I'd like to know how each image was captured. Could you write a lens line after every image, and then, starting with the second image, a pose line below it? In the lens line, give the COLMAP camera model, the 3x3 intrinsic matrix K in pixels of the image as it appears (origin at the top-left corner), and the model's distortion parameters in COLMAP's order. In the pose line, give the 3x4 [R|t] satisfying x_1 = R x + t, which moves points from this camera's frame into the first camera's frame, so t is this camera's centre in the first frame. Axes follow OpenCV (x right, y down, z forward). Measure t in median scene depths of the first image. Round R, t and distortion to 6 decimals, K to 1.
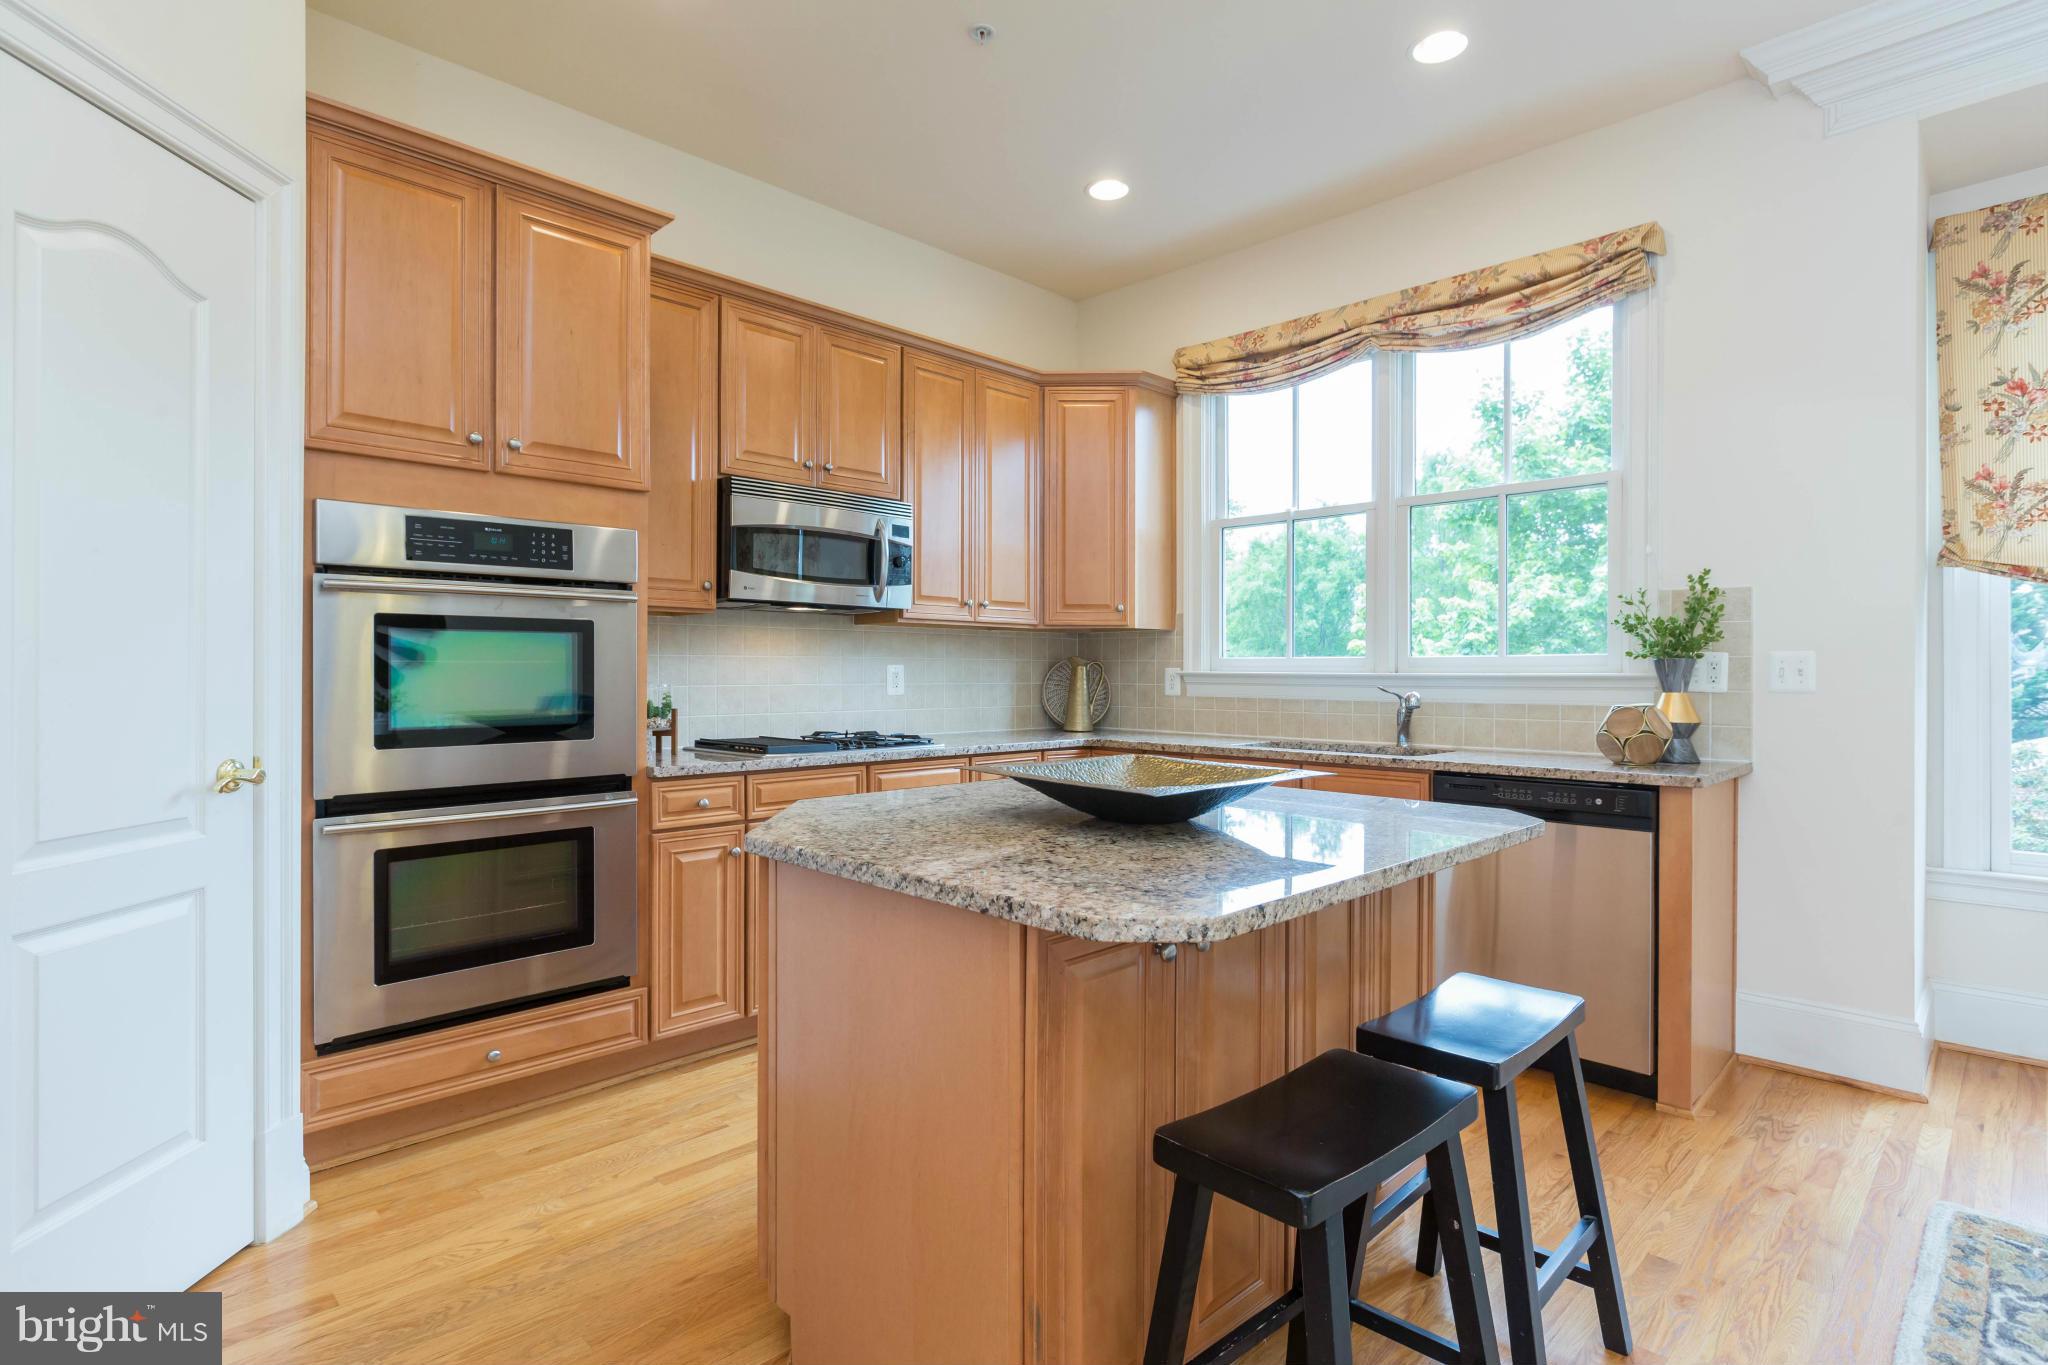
lens RADIAL K [[1013.5, 0, 1024.4], [0, 1013.5, 674.9], [0, 0, 1]] dist [0.000355, -0.000308]
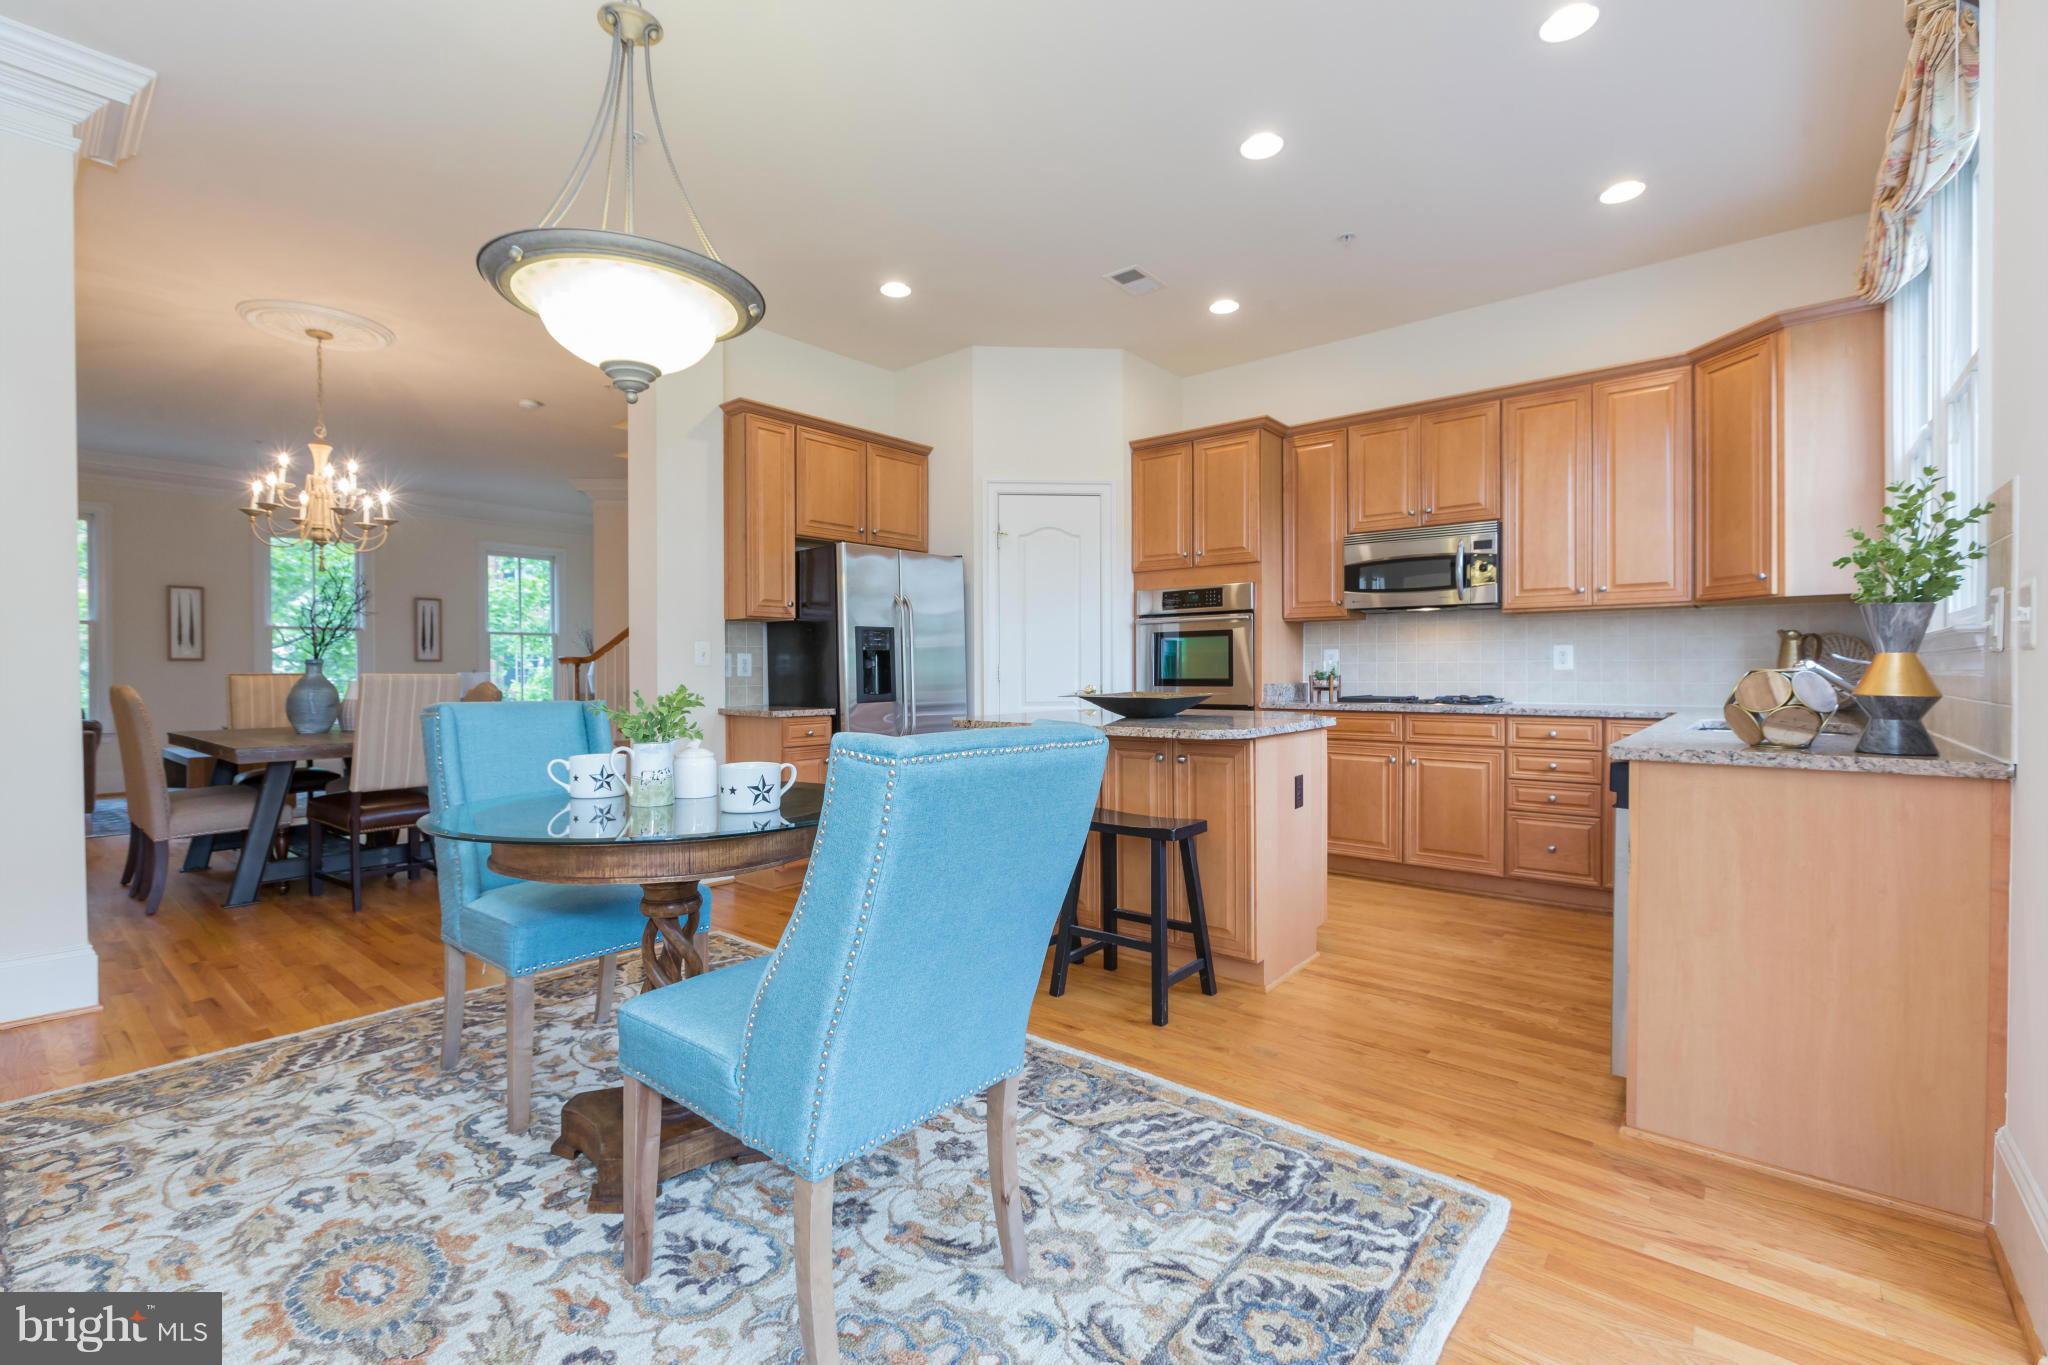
lens RADIAL K [[893.9, 0, 1020.5], [0, 893.9, 675.2], [0, 0, 1]] dist [0.002589, -0.000784]
pose [[0.098091, 0.004899, -0.995165, 1.127730], [0.002262, 0.999984, 0.005145, 0.024880], [0.995175, -0.002755, 0.098078, 0.324516]]
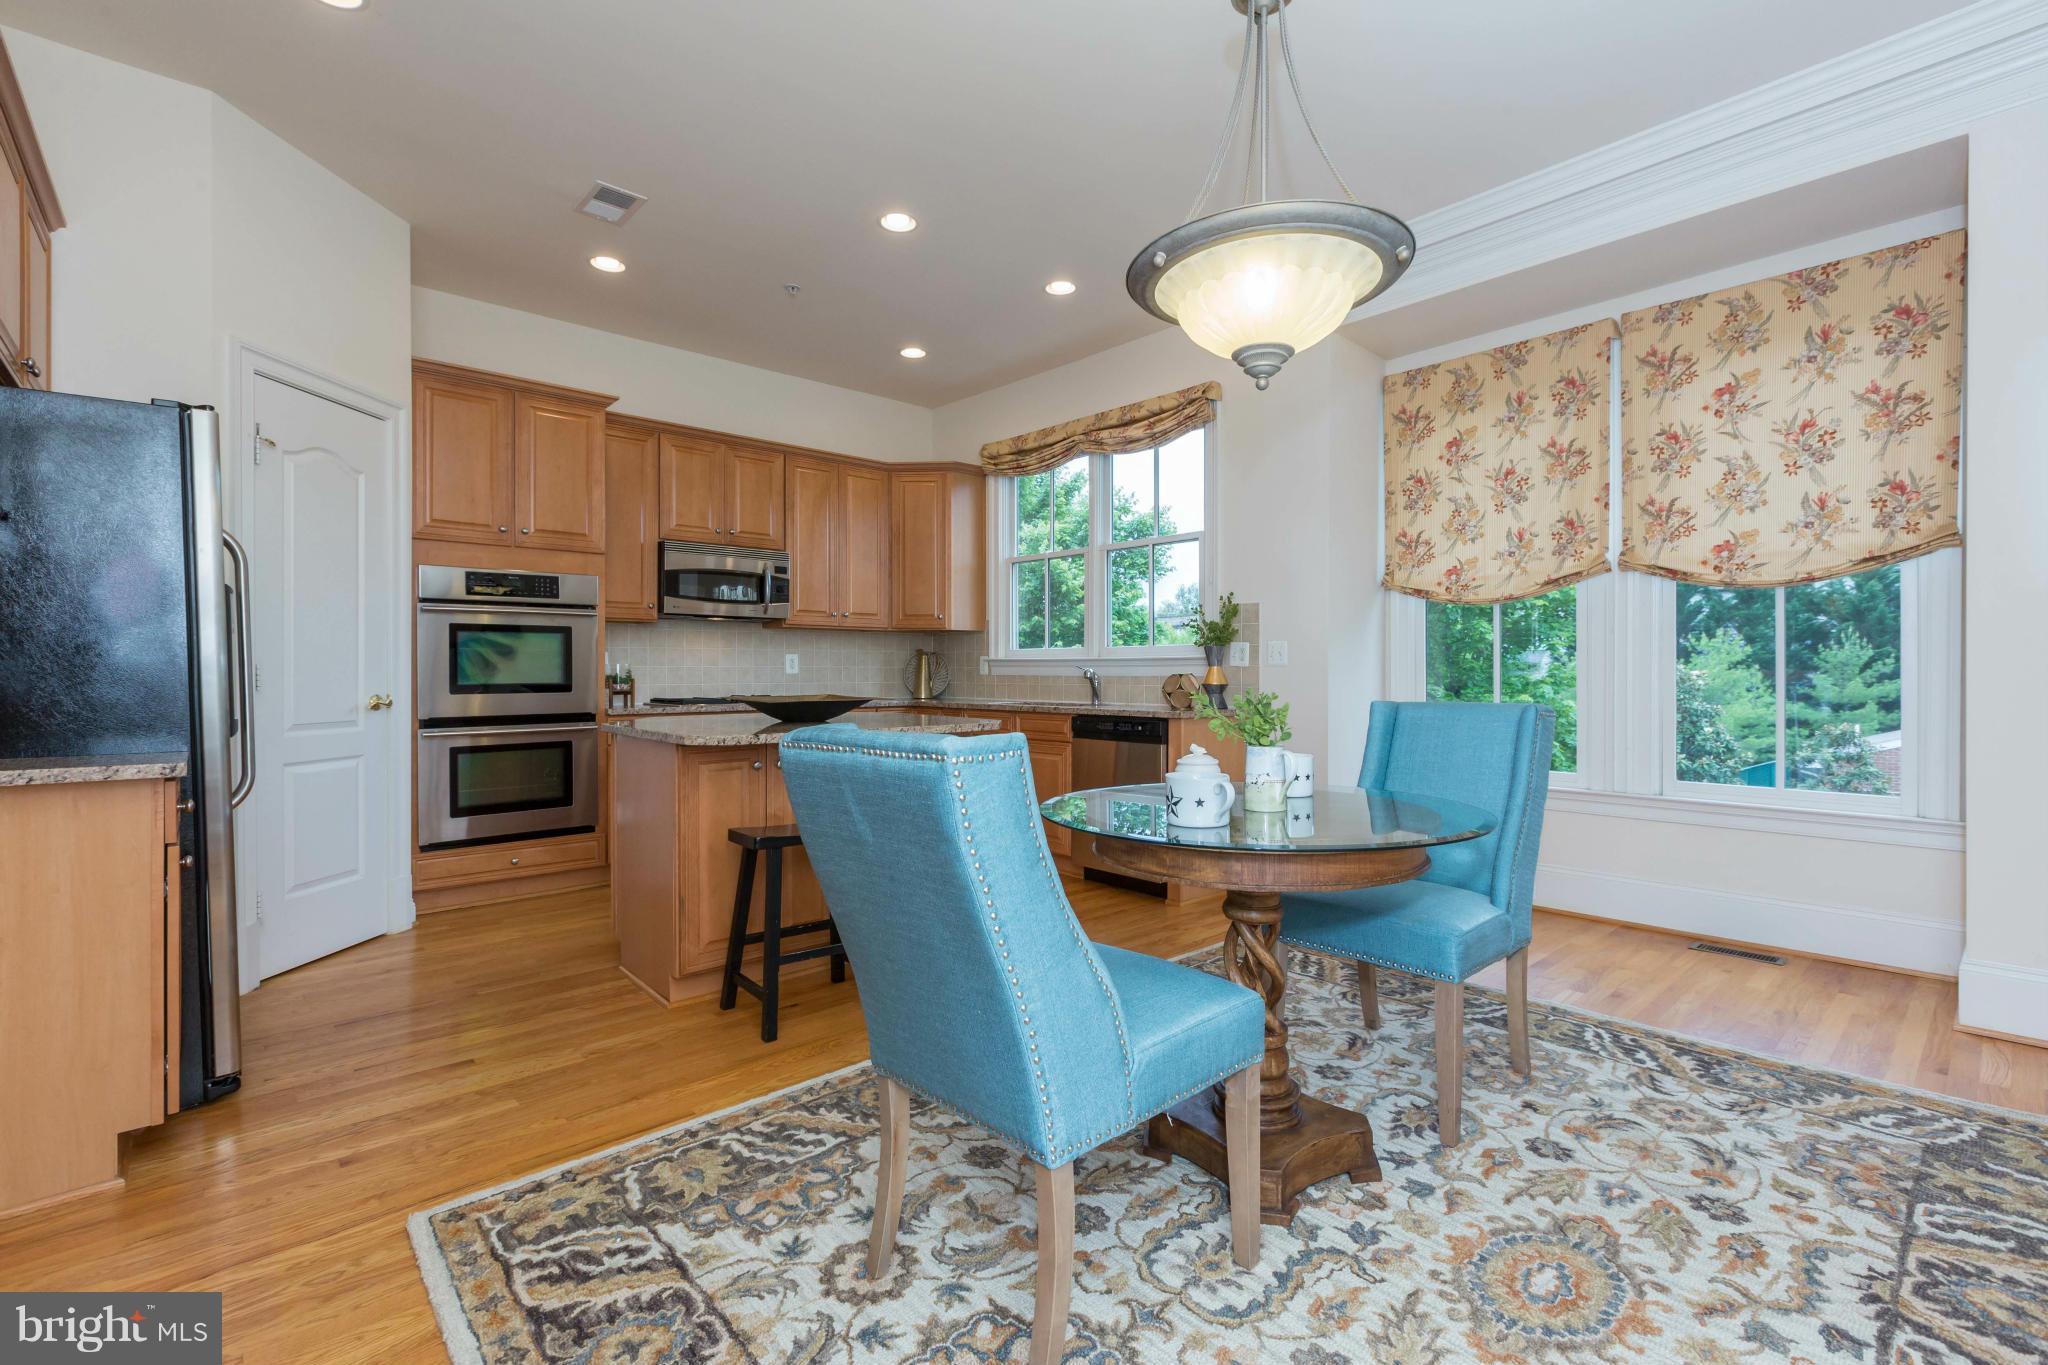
lens RADIAL K [[893.9, 0, 1020.5], [0, 893.9, 675.2], [0, 0, 1]] dist [0.002589, -0.000784]
pose [[0.998956, -0.002656, -0.045603, 0.368387], [0.002750, 0.999994, 0.001984, 0.026675], [0.045598, -0.002107, 0.998958, -0.457730]]
